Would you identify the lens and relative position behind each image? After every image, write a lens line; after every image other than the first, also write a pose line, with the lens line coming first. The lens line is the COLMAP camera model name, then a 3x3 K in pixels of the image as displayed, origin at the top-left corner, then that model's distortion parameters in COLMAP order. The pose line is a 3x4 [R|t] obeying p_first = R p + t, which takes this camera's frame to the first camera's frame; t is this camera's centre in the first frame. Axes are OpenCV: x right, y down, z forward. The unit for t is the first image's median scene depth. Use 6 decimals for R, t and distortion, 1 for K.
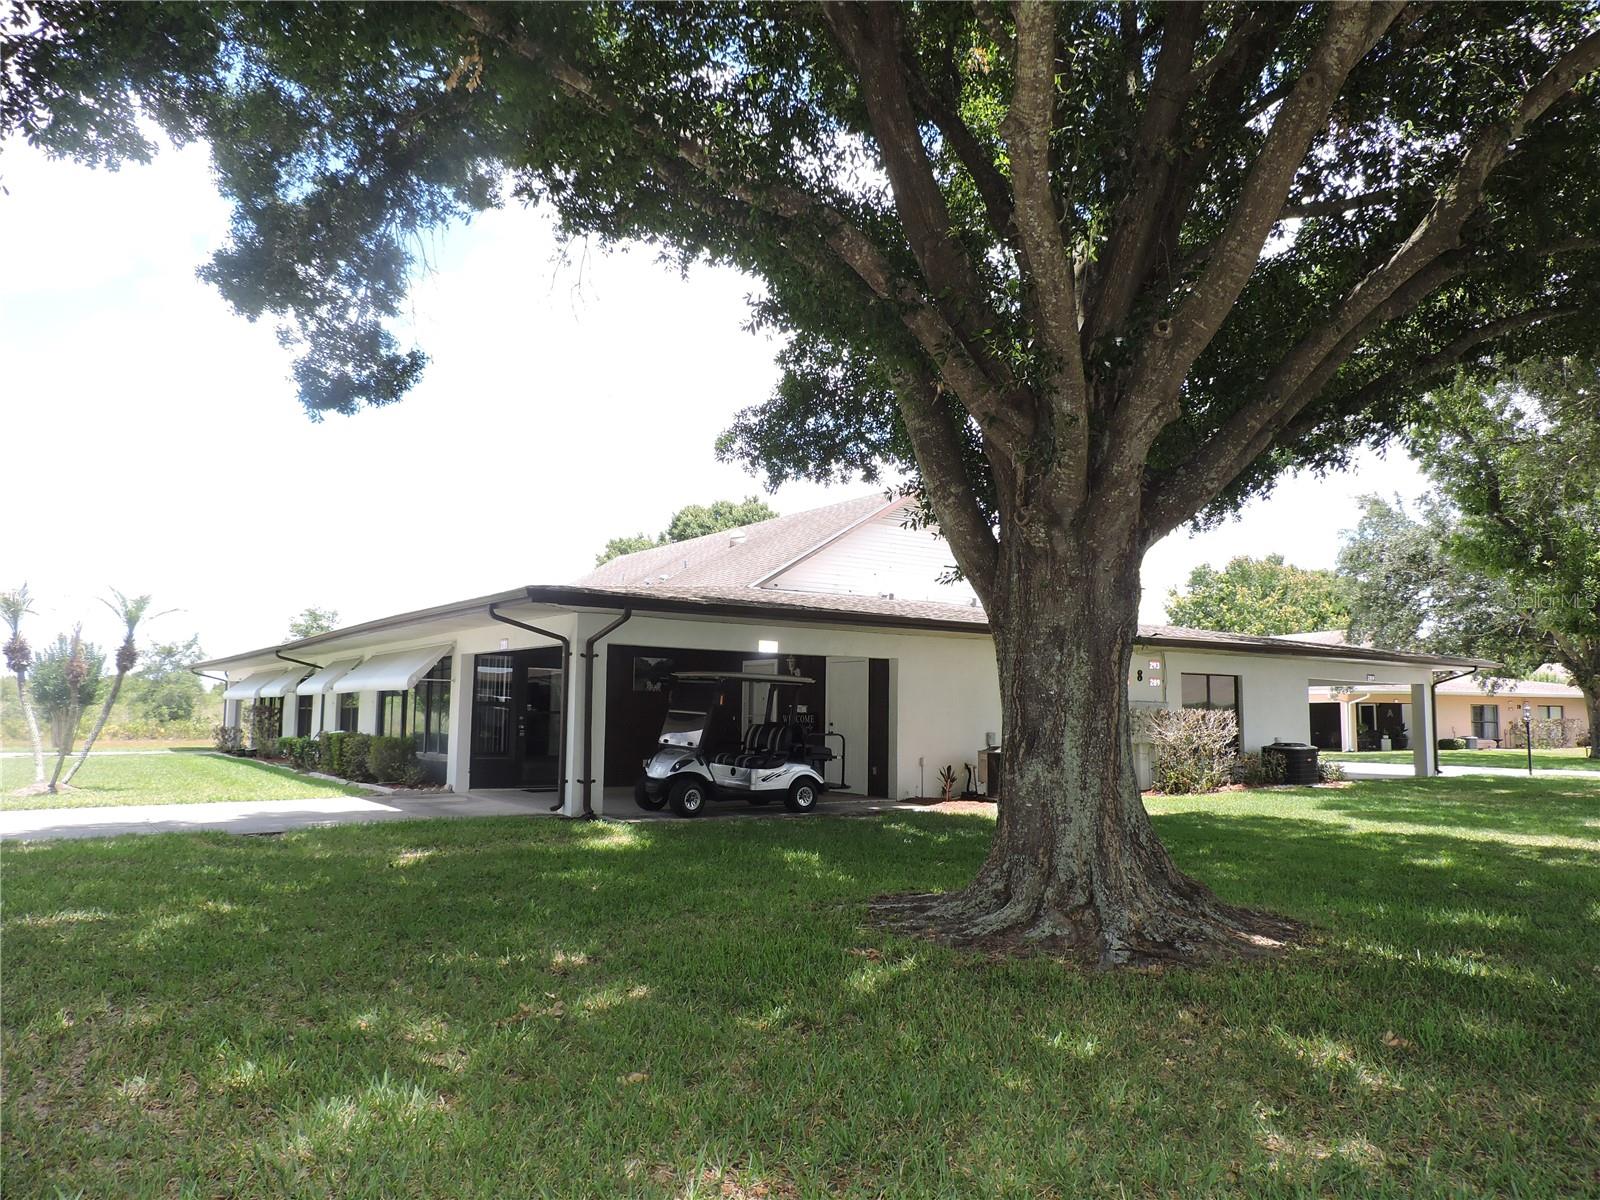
lens RADIAL K [[1135.5, 0, 806.2], [0, 1135.5, 592.9], [0, 0, 1]] dist [-0.028140, 0.010476]
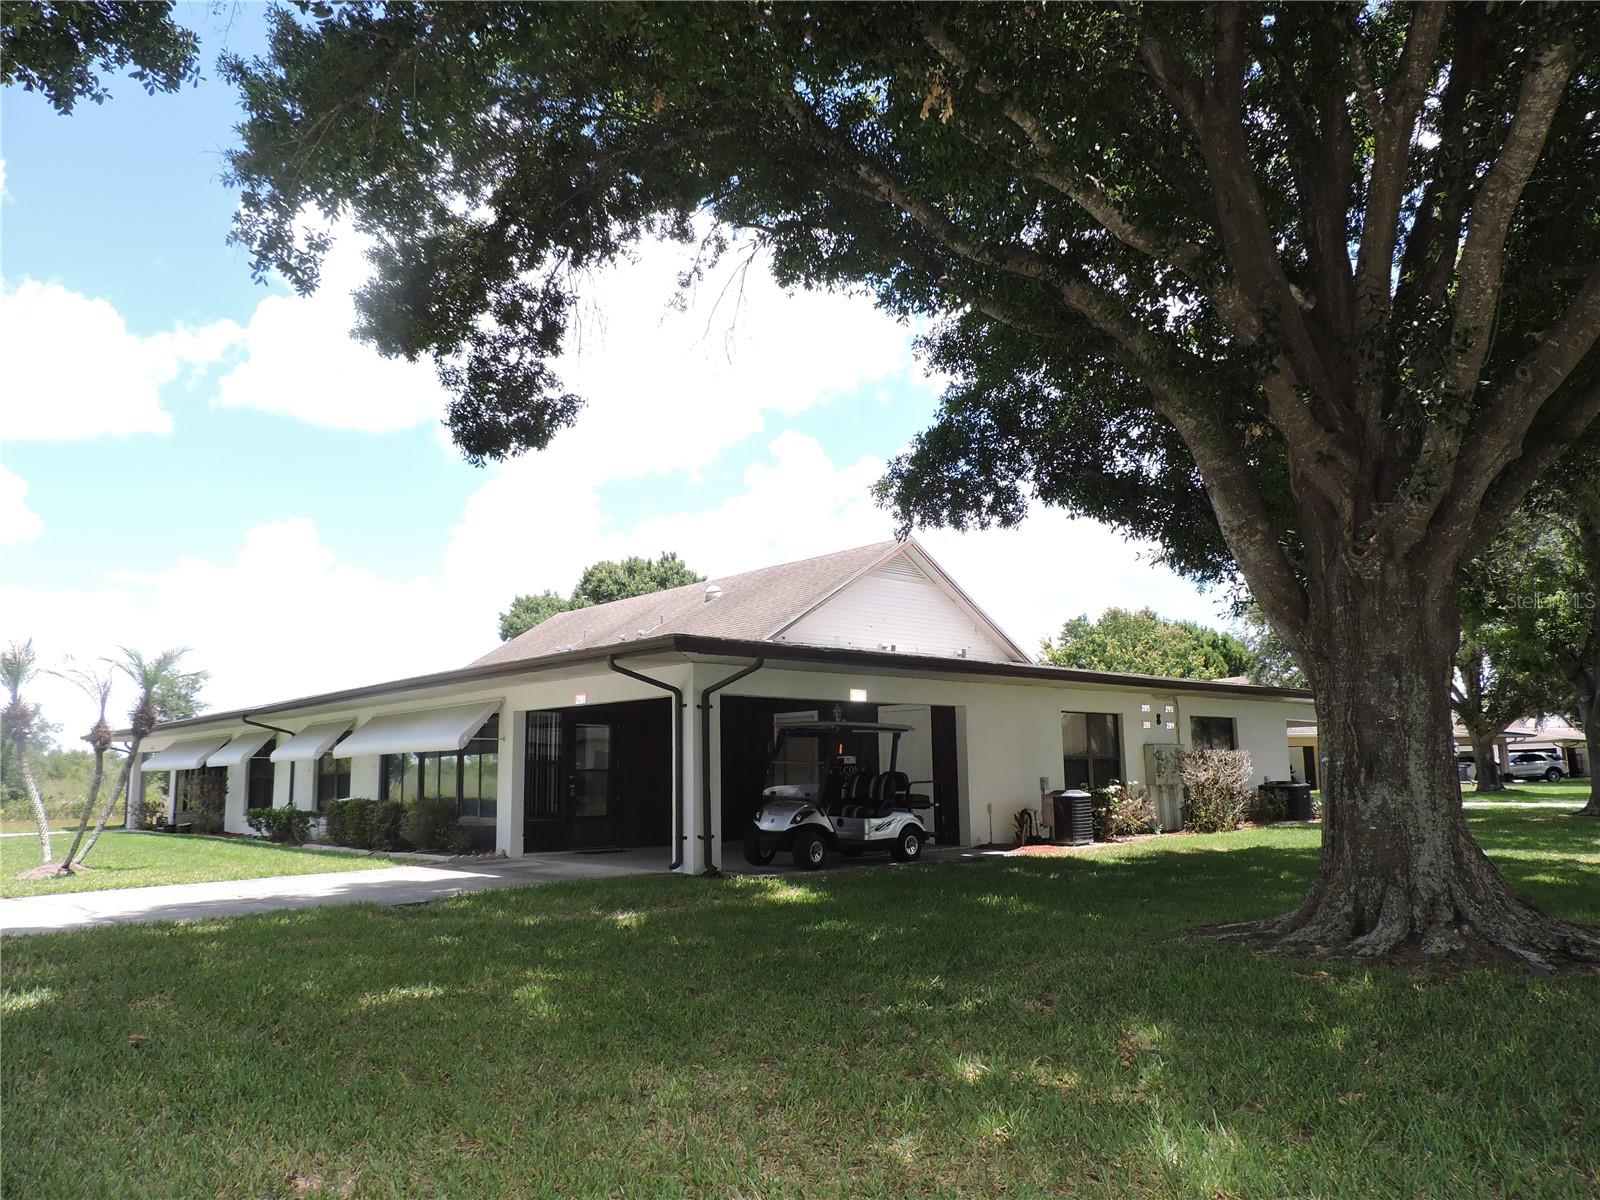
lens RADIAL K [[1135.5, 0, 804.6], [0, 1135.5, 591.4], [0, 0, 1]] dist [-0.028140, 0.010476]
pose [[0.990799, -0.007696, 0.135119, -0.239025], [0.014937, 0.998501, -0.052655, 0.009245], [-0.134511, 0.054189, 0.989429, 0.020082]]
